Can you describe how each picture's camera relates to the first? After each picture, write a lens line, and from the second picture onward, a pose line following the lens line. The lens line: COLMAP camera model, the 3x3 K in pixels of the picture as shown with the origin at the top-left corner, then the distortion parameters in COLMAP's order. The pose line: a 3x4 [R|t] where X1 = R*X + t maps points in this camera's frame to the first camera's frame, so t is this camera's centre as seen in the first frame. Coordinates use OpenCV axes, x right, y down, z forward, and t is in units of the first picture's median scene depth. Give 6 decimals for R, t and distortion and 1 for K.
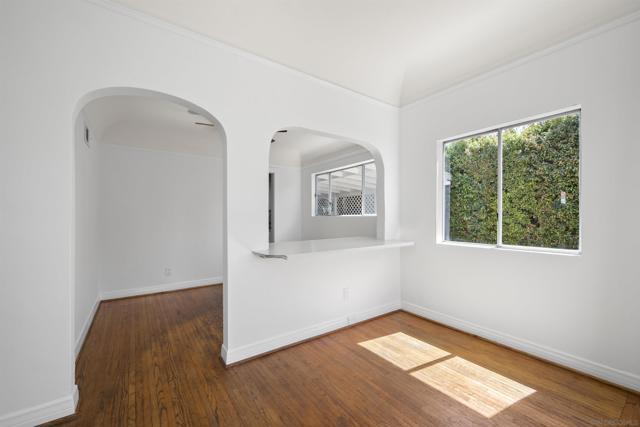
lens RADIAL K [[265.3, 0, 317.9], [0, 265.3, 215.1], [0, 0, 1]] dist [-0.004495, -0.000411]
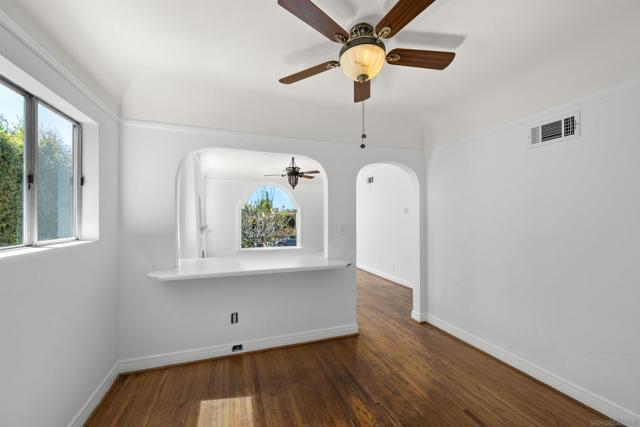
lens RADIAL K [[252.9, 0, 319.8], [0, 252.9, 216.9], [0, 0, 1]] dist [-0.001066, -0.000164]
pose [[-0.964020, 0.006240, 0.265755, -0.401944], [0.003506, 0.999936, -0.010761, -0.049117], [-0.265805, -0.009442, -0.963981, 1.781983]]
